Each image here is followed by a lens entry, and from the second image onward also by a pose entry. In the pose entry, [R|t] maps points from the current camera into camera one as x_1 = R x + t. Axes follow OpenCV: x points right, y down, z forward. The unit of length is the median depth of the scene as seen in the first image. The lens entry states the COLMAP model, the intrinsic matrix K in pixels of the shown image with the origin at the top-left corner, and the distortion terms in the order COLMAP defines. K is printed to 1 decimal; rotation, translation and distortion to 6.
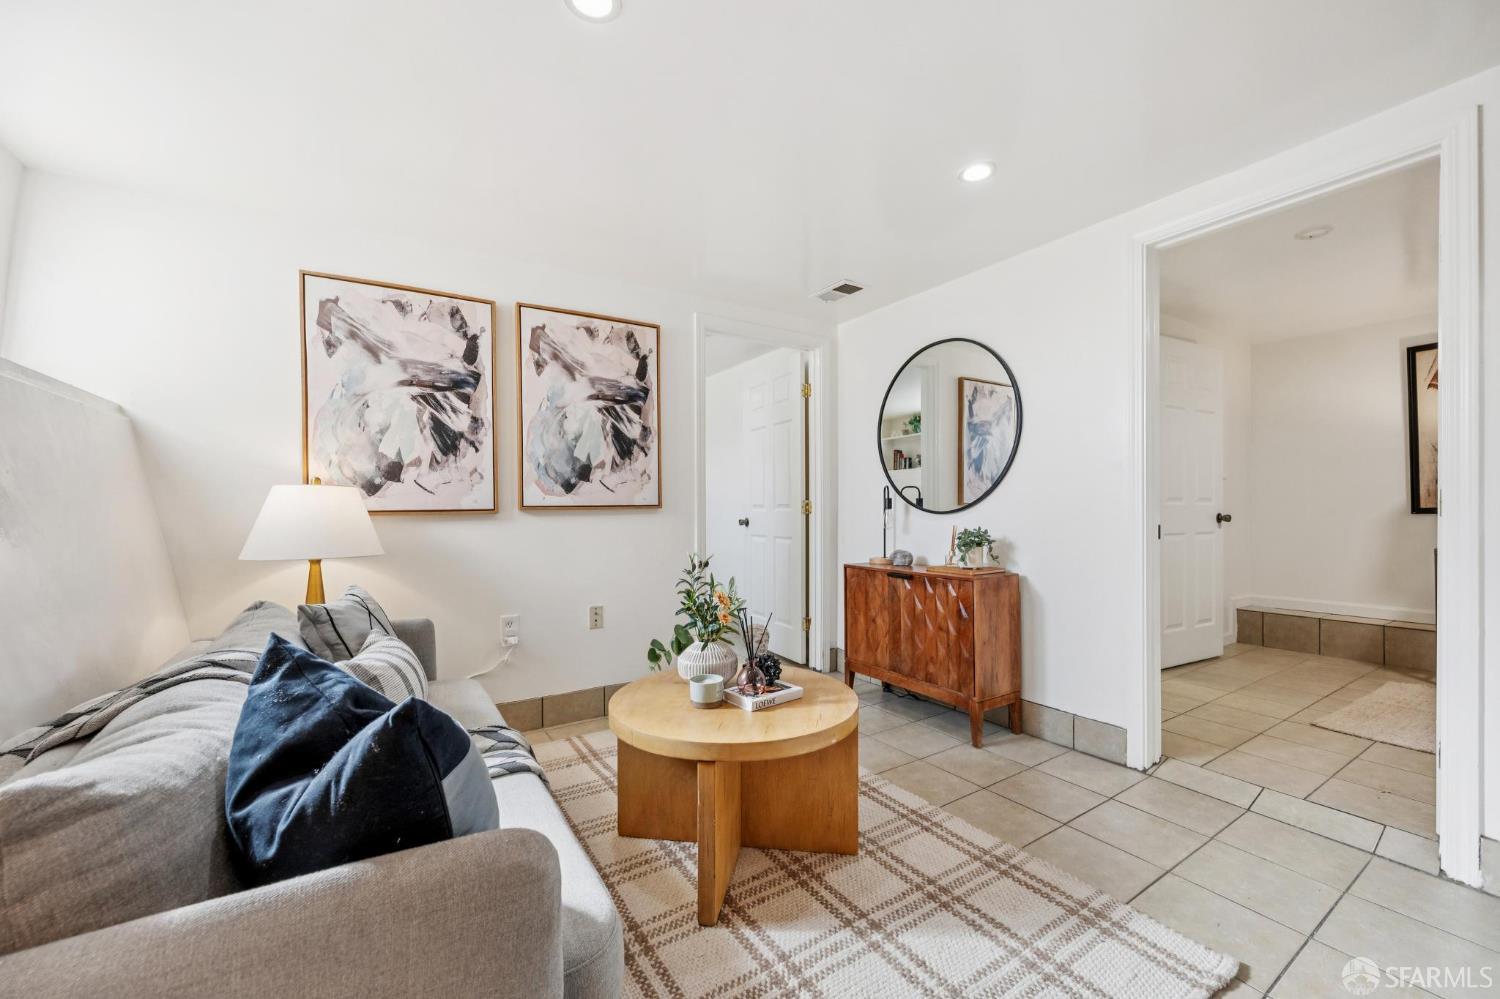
lens RADIAL K [[603.4, 0, 826.1], [0, 603.4, 507.4], [0, 0, 1]] dist [-0.003352, -0.000227]
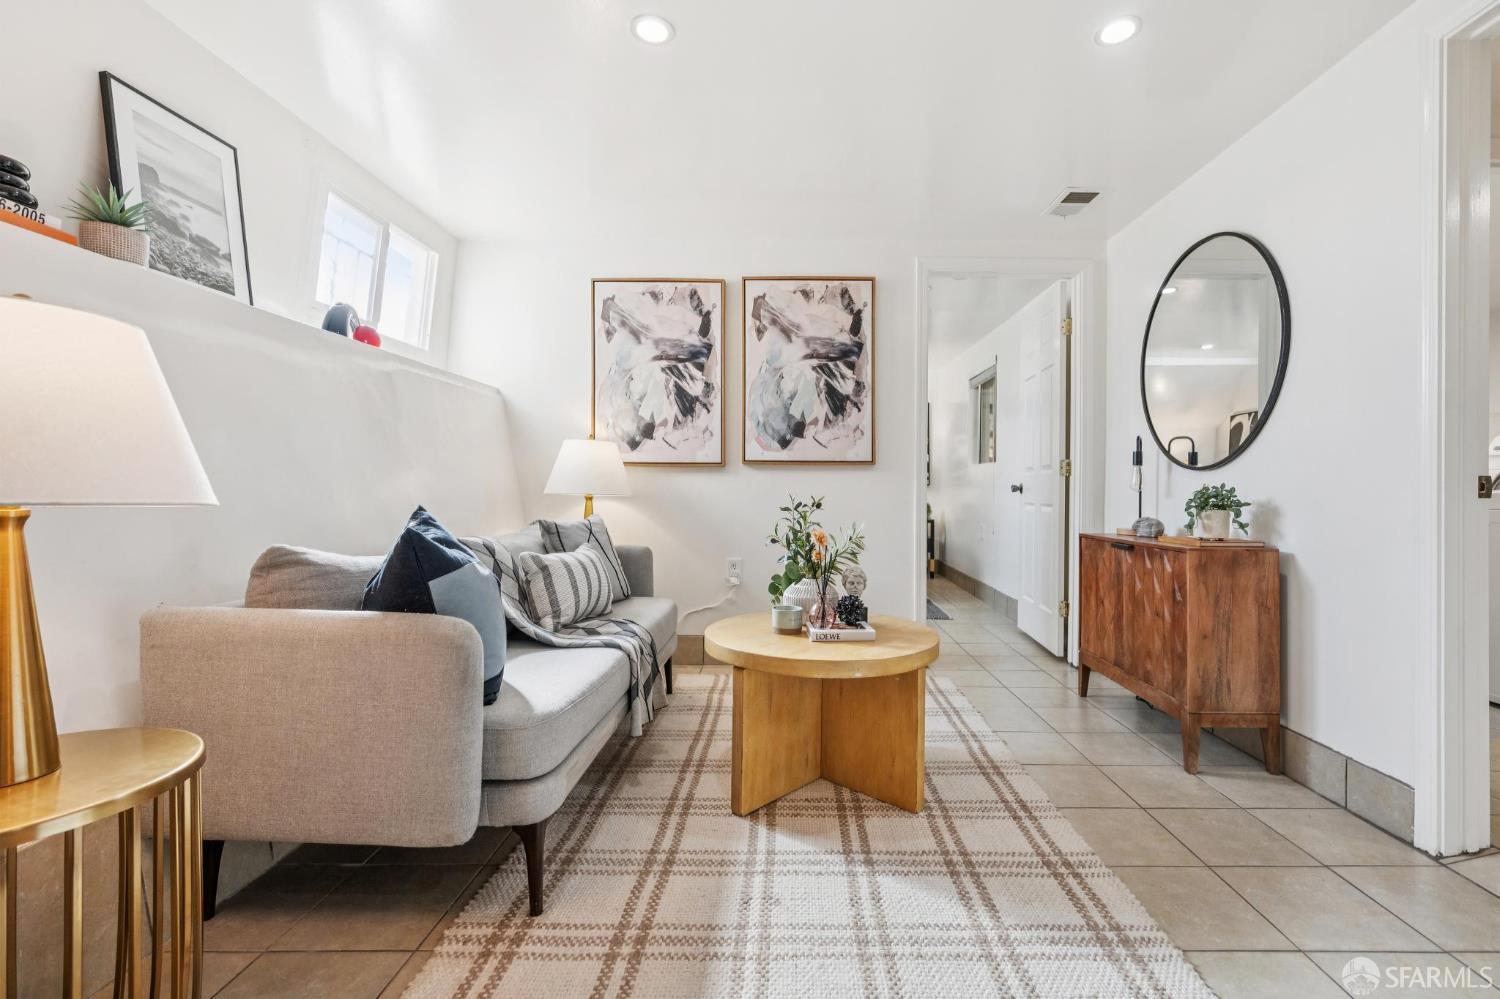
lens RADIAL K [[704.5, 0, 797.6], [0, 704.5, 484.0], [0, 0, 1]] dist [-0.000655, -0.000413]
pose [[0.822648, 0.012360, -0.568416, 0.323346], [-0.014608, 0.999893, 0.000601, 0.040250], [0.568363, 0.007809, 0.822741, -0.008201]]
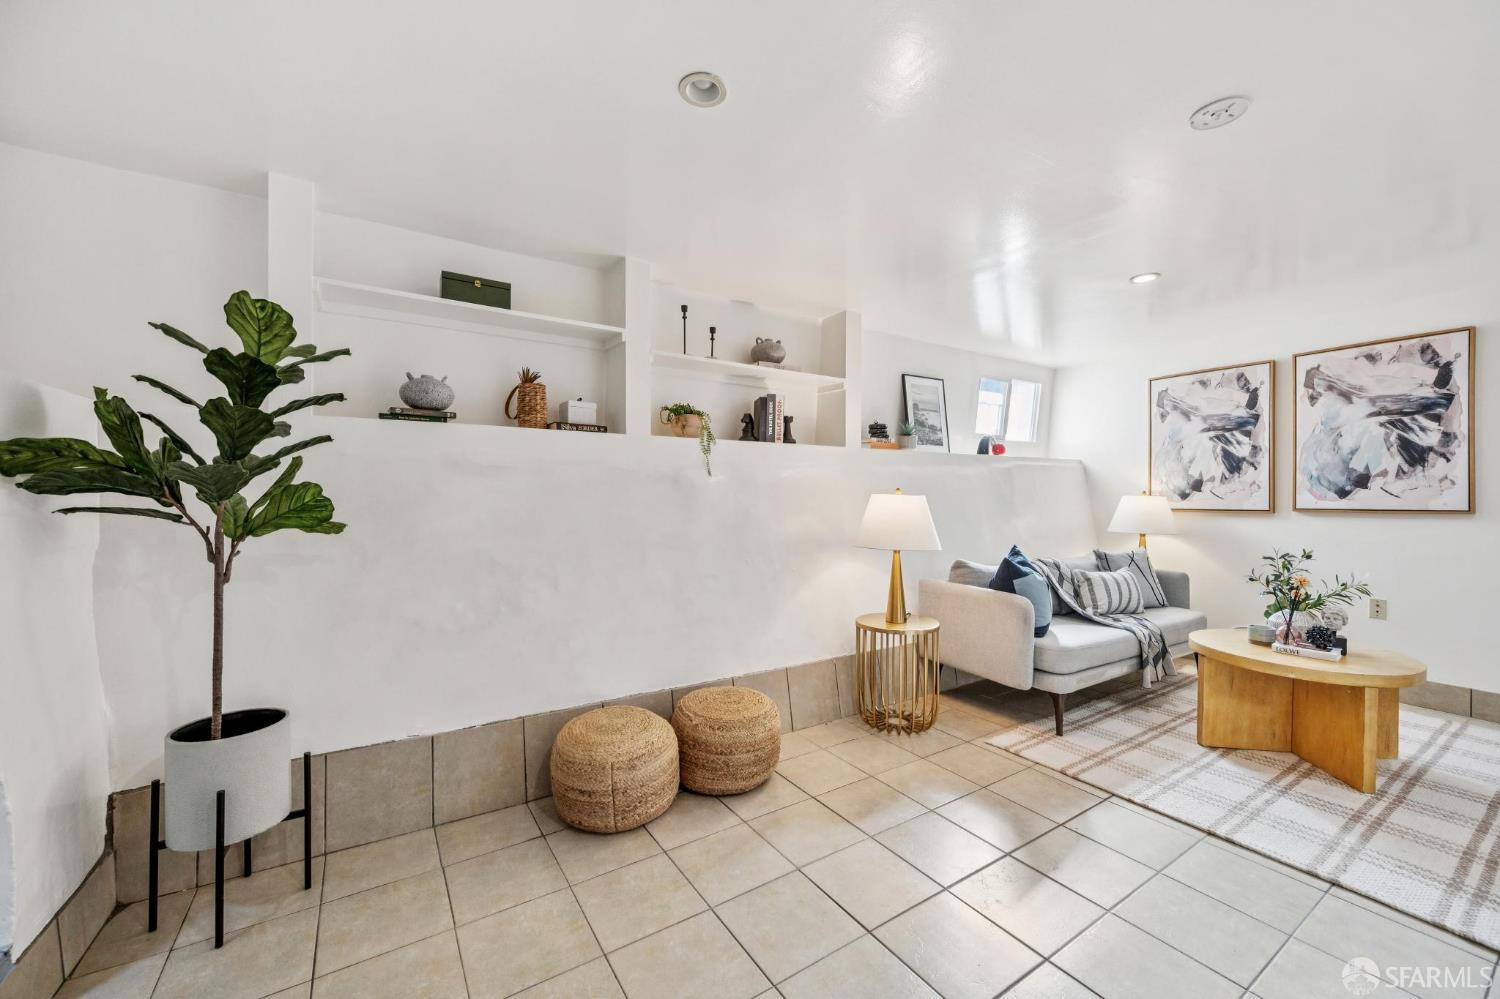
lens RADIAL K [[576.8, 0, 750.0], [0, 576.8, 499.5], [0, 0, 1]] dist [0.001414, 0.000210]
pose [[-0.016570, 0.015051, -0.999749, 0.803981], [-0.006314, 0.999865, 0.015157, -0.034411], [0.999843, 0.006564, -0.016472, -0.175484]]
